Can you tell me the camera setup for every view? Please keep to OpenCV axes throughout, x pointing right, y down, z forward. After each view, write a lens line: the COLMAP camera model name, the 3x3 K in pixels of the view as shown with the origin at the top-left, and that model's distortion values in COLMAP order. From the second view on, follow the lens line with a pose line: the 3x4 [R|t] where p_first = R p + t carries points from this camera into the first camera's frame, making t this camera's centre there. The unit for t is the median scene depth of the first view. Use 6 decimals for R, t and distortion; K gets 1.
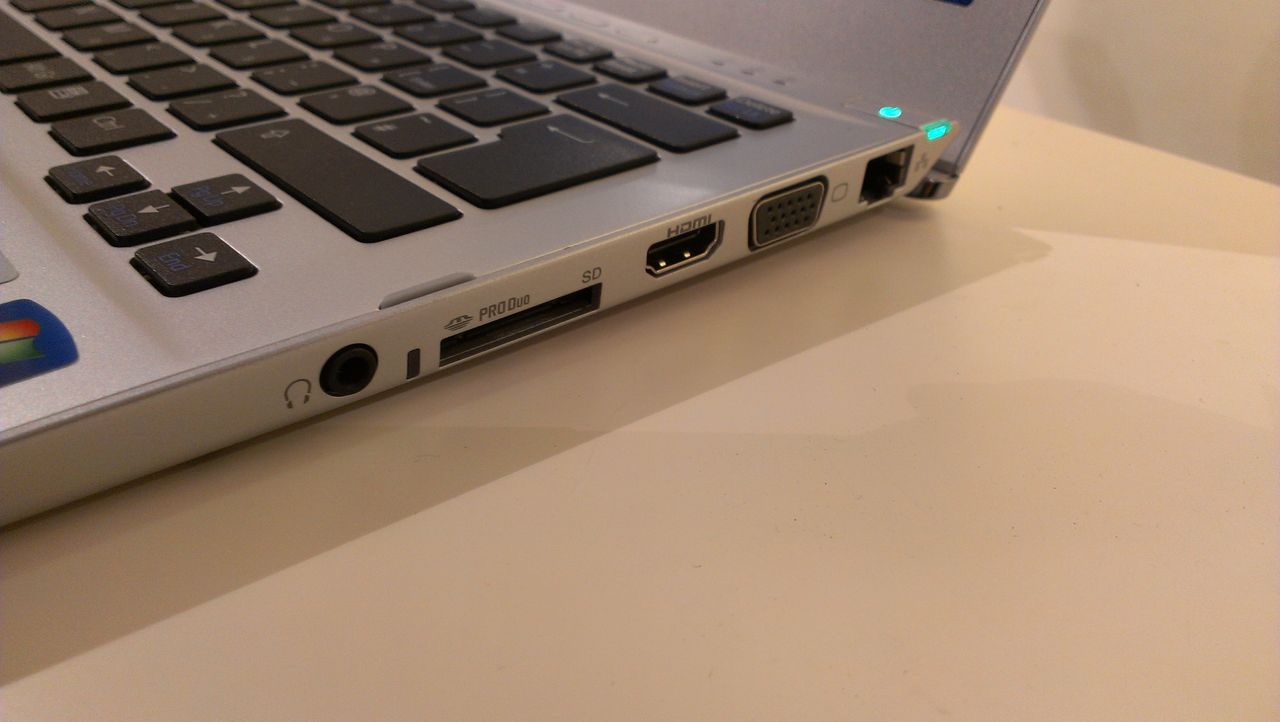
lens RADIAL K [[1083.9, 0, 640.0], [0, 1083.9, 361.0], [0, 0, 1]] dist [0.072711, -0.003811]
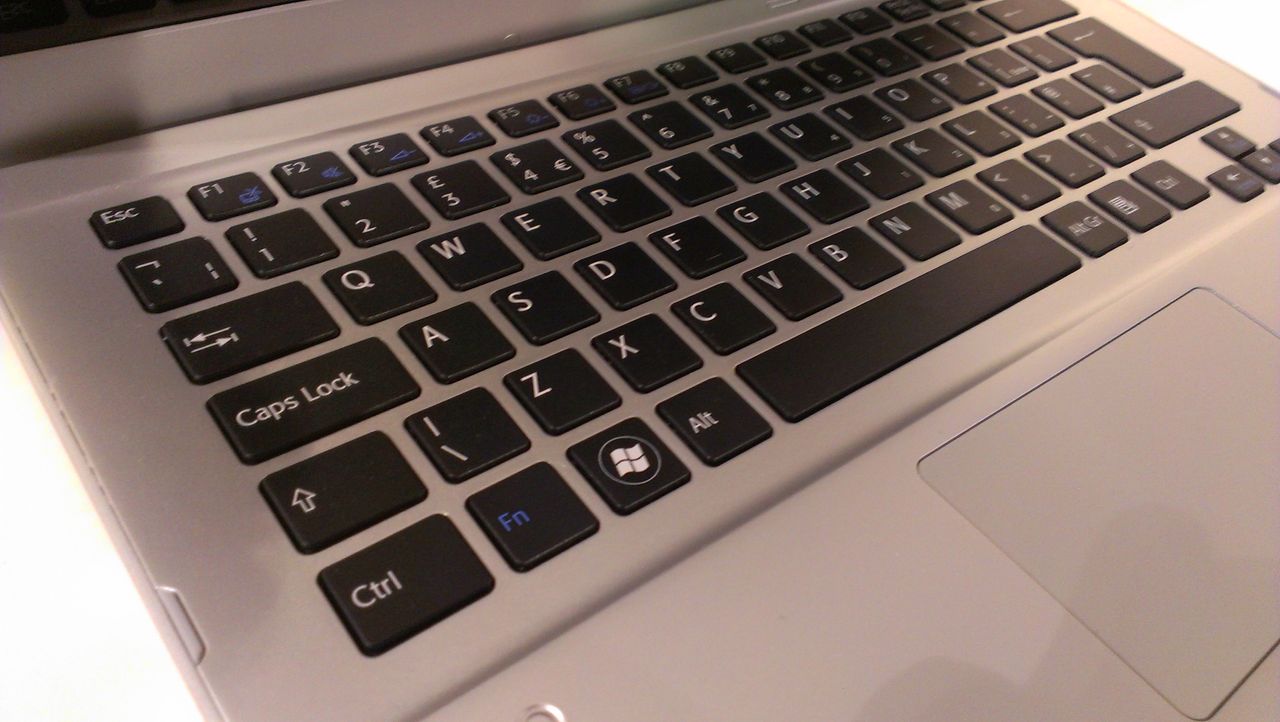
lens RADIAL K [[1014.2, 0, 640.0], [0, 1014.2, 361.0], [0, 0, 1]] dist [0.091062, 0.000471]
pose [[0.059256, -0.735414, 0.675022, -1.859758], [0.364155, 0.645536, 0.671323, -1.430087], [-0.929451, 0.206033, 0.306057, 1.415683]]
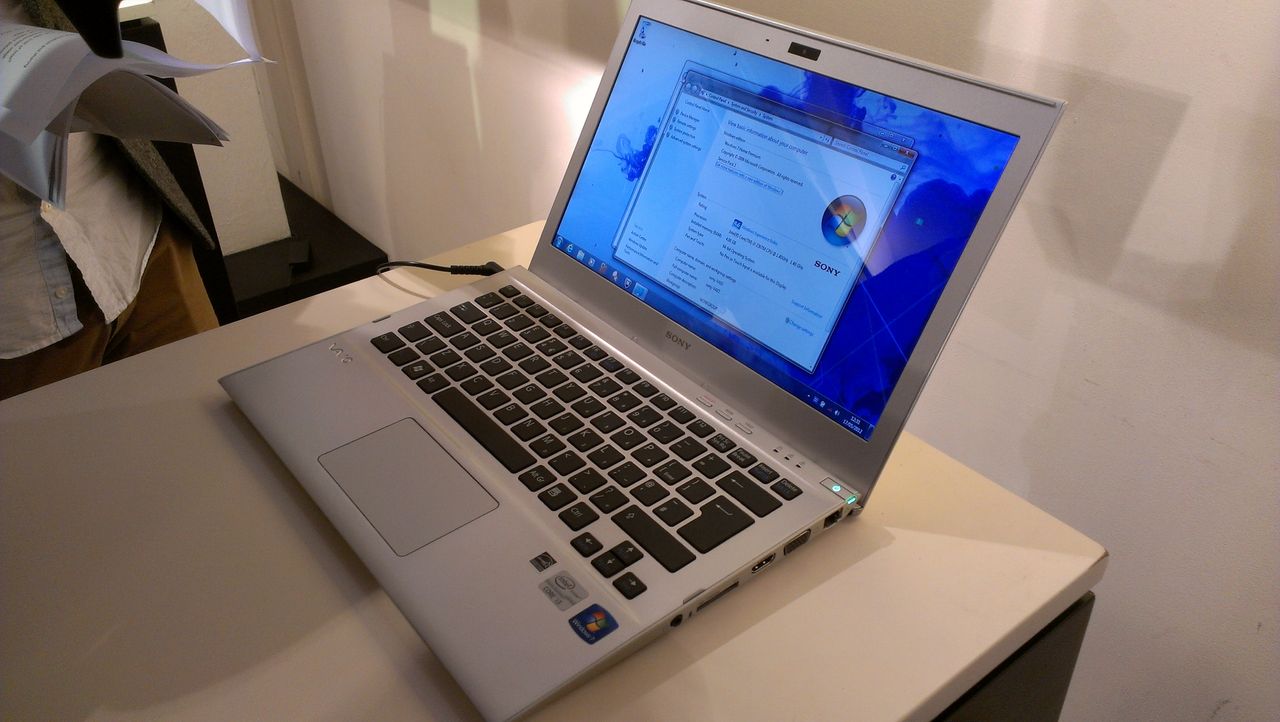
lens RADIAL K [[1014.2, 0, 640.0], [0, 1014.2, 361.0], [0, 0, 1]] dist [0.091062, 0.000471]
pose [[0.995501, -0.027099, -0.090795, -0.035426], [0.031646, 0.998296, 0.049020, -0.852823], [0.089312, -0.051673, 0.994662, -1.999457]]
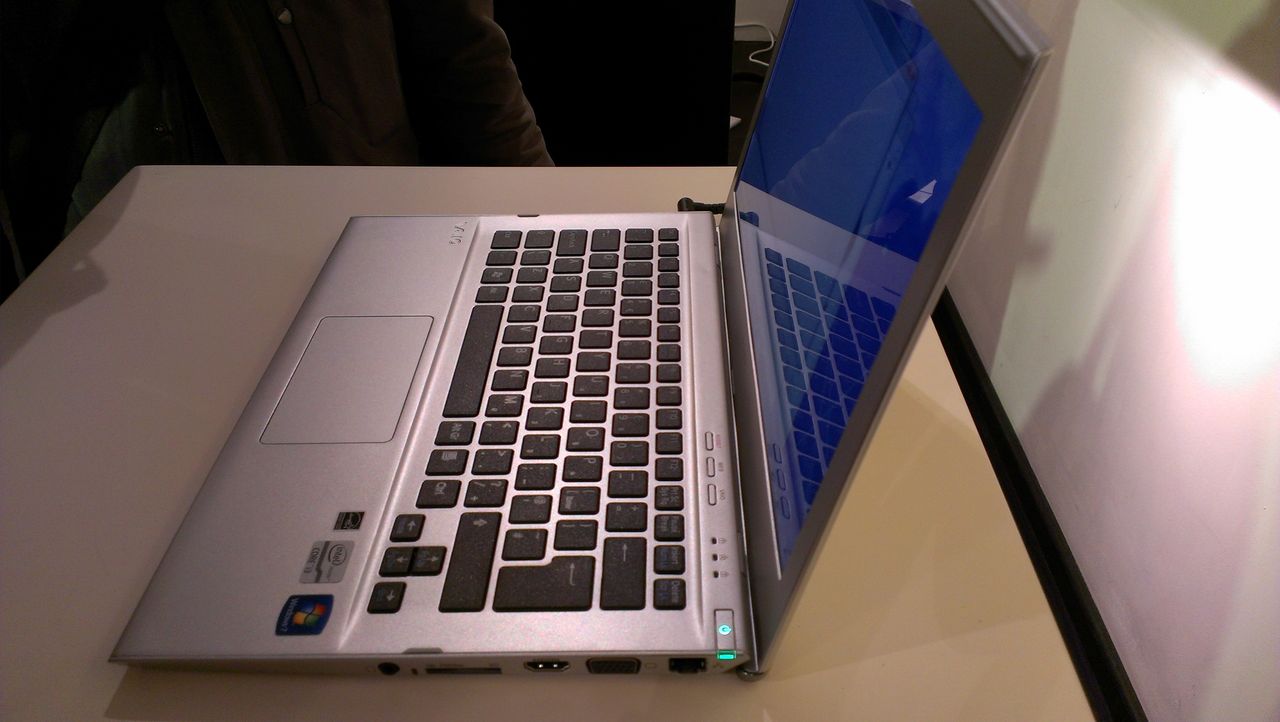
lens RADIAL K [[1014.2, 0, 640.0], [0, 1014.2, 361.0], [0, 0, 1]] dist [0.091062, 0.000471]
pose [[0.738628, 0.350063, -0.576094, 1.193957], [-0.308212, 0.935412, 0.173233, -1.128599], [0.599528, 0.049604, 0.798815, -0.652624]]
